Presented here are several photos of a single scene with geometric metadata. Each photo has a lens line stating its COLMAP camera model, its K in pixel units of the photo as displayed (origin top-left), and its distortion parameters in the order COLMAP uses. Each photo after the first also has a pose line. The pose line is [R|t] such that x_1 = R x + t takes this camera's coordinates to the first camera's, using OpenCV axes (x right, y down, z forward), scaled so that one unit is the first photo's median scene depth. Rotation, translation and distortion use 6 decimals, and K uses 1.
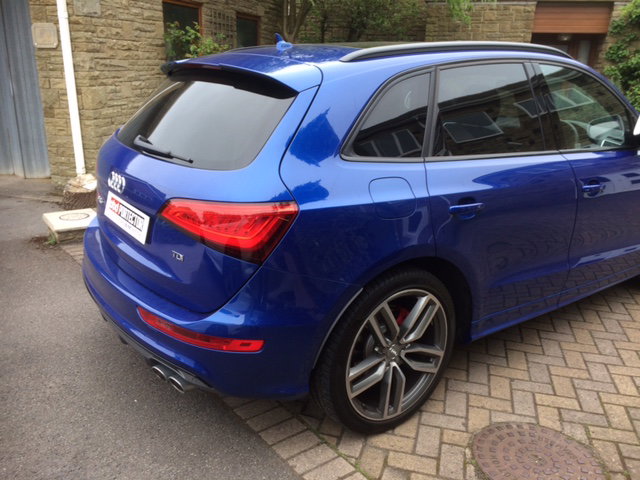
lens RADIAL K [[543.1, 0, 323.3], [0, 543.1, 239.6], [0, 0, 1]] dist [0.013126, -0.015645]
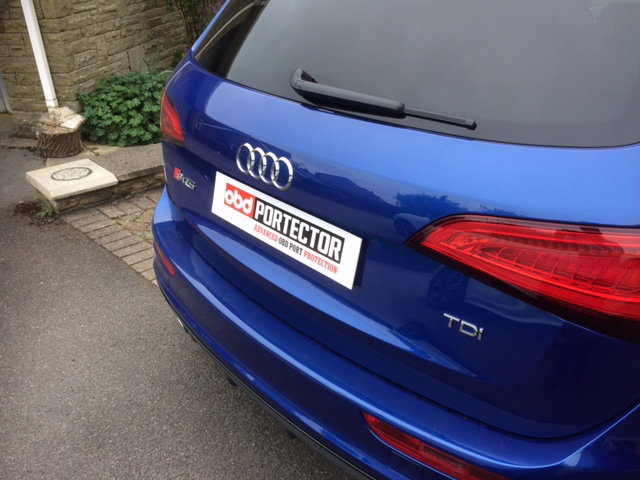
lens RADIAL K [[543.1, 0, 316.3], [0, 543.1, 241.8], [0, 0, 1]] dist [0.013126, -0.015645]
pose [[0.994169, -0.084944, 0.066425, -0.151611], [0.071581, 0.980576, 0.182608, -0.051334], [-0.080647, -0.176789, 0.980939, 0.193125]]
